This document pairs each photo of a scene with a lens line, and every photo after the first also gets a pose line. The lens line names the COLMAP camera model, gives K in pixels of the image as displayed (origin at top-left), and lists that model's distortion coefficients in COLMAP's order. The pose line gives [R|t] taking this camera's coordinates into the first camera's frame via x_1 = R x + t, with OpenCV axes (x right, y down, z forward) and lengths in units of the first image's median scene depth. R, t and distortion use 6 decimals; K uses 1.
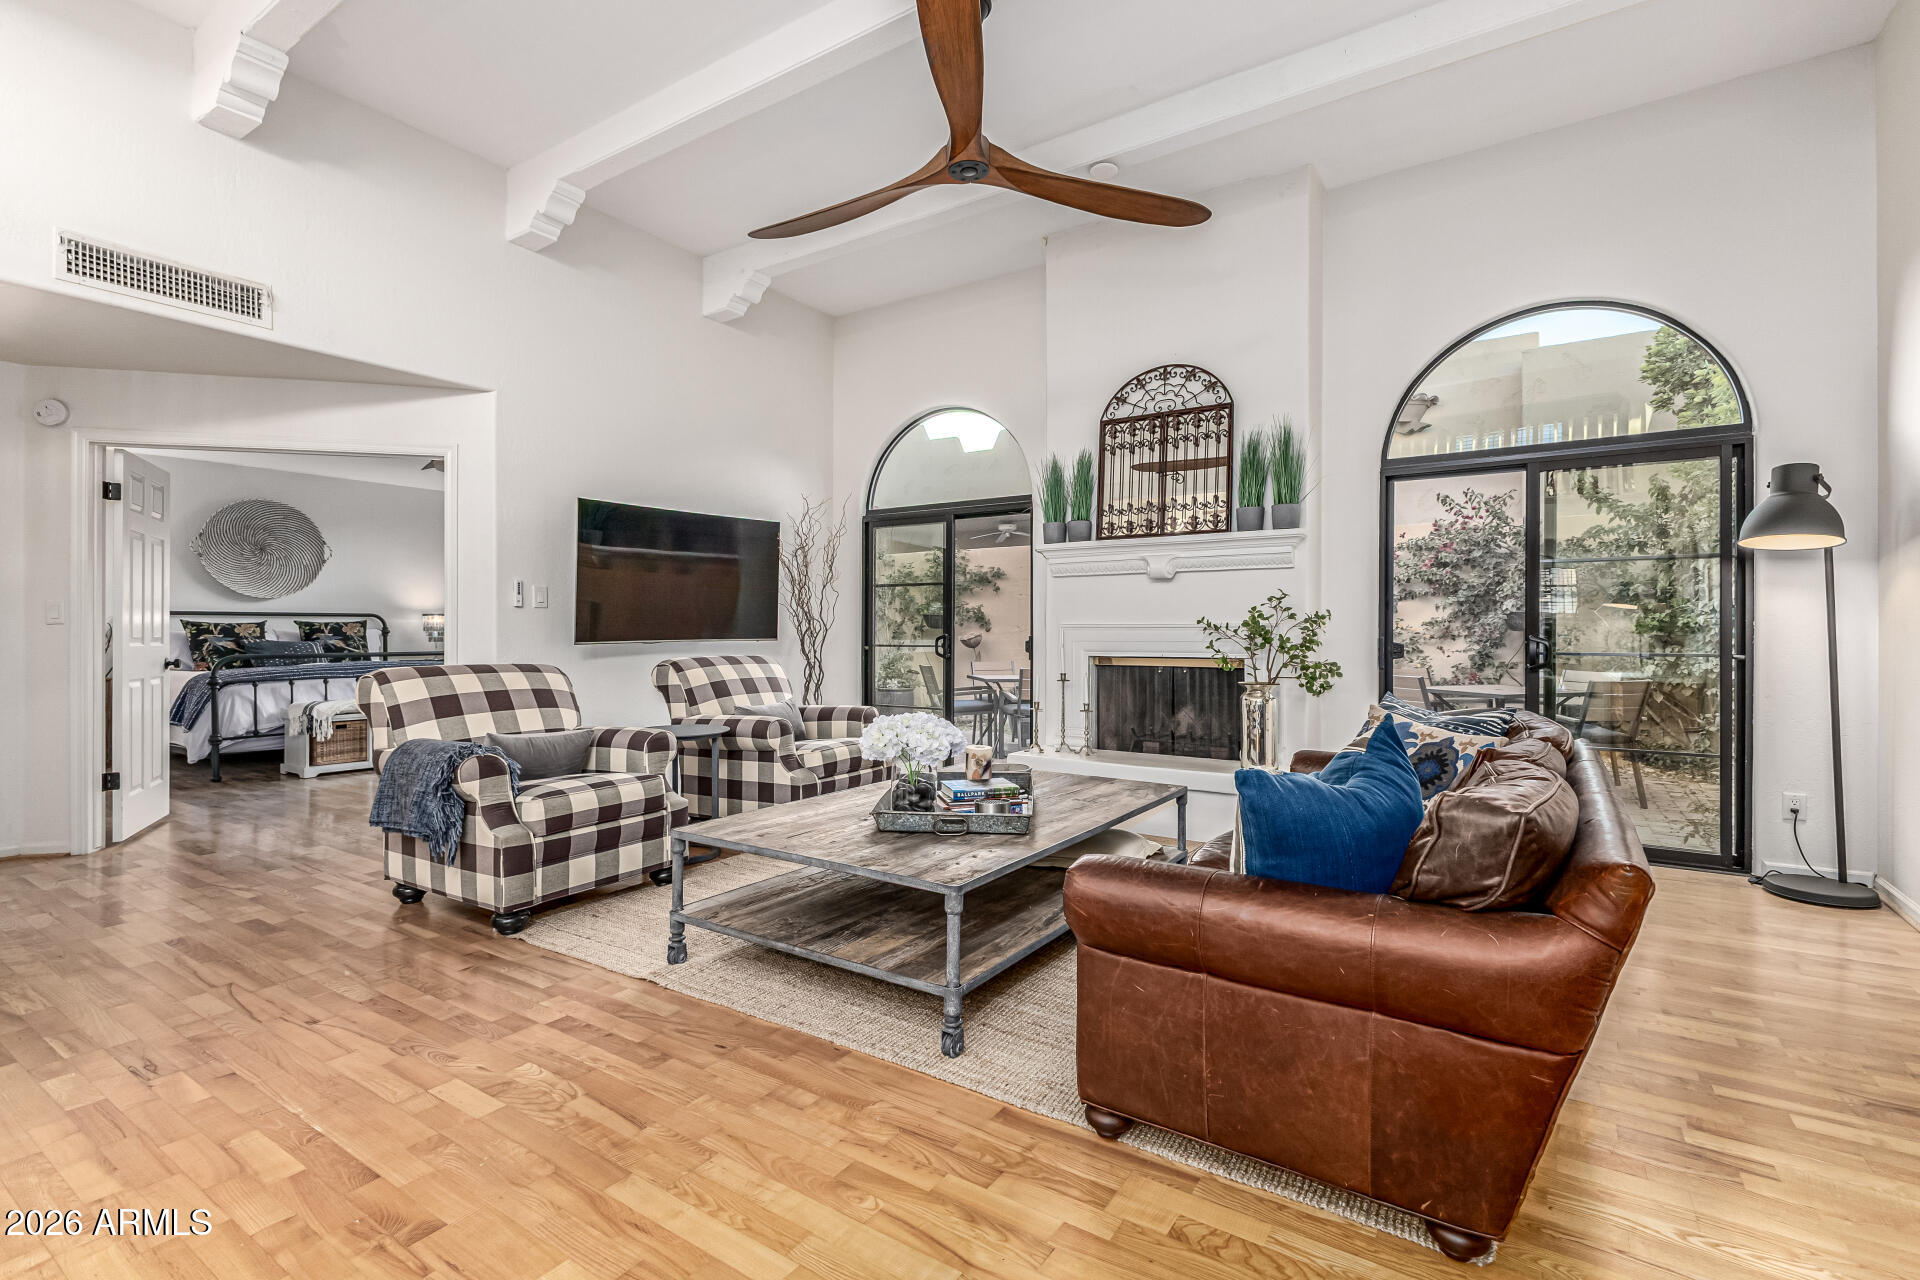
lens RADIAL K [[854.6, 0, 1018.9], [0, 854.6, 629.8], [0, 0, 1]] dist [0.002896, 0.000392]
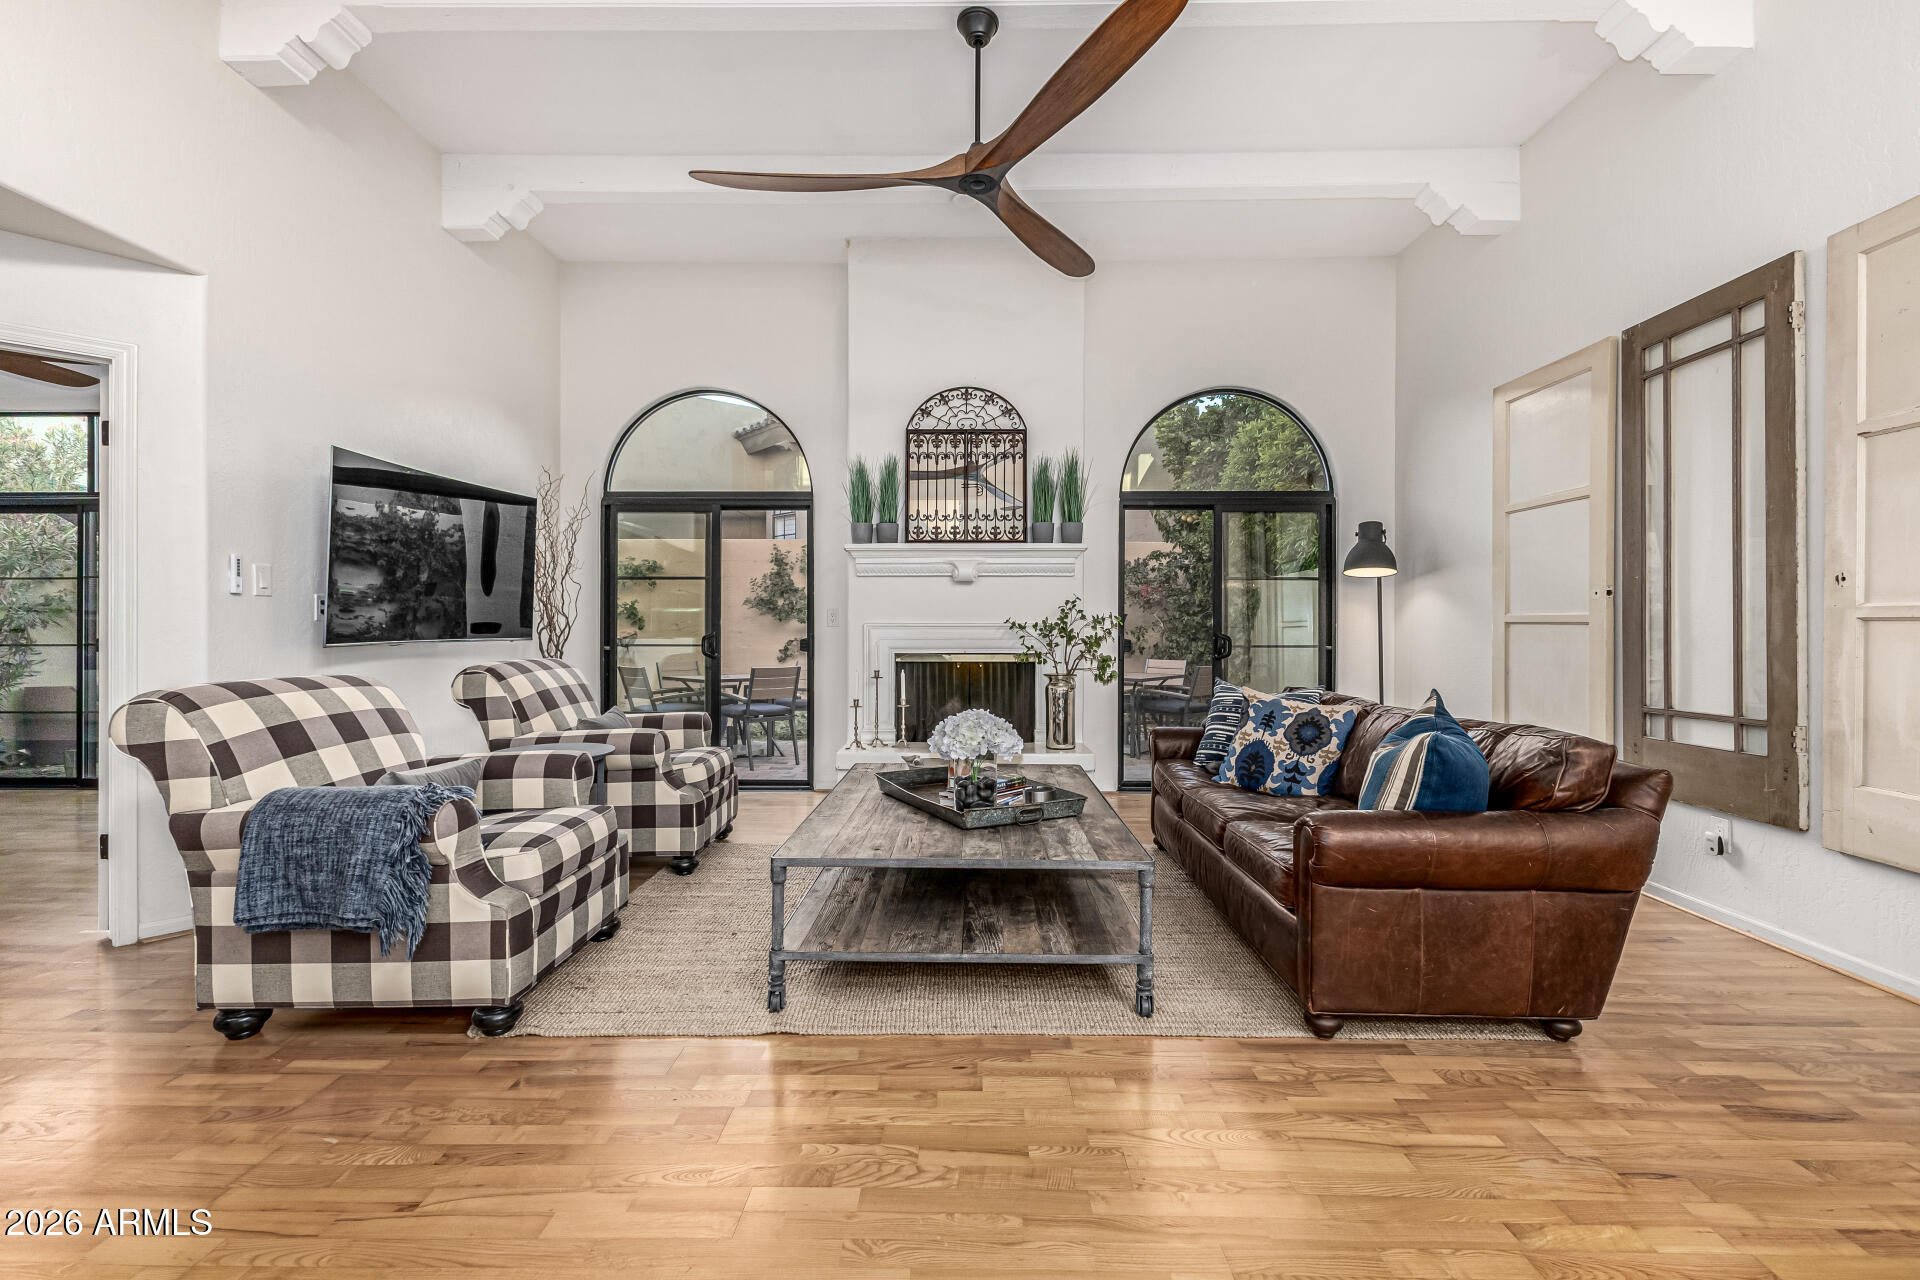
lens RADIAL K [[829.3, 0, 954.2], [0, 829.3, 631.3], [0, 0, 1]] dist [0.005852, 0.000183]
pose [[0.847540, 0.000040, 0.530731, -0.522105], [-0.002508, 0.999989, 0.003929, -0.000697], [-0.530725, -0.004661, 0.847531, 0.138730]]
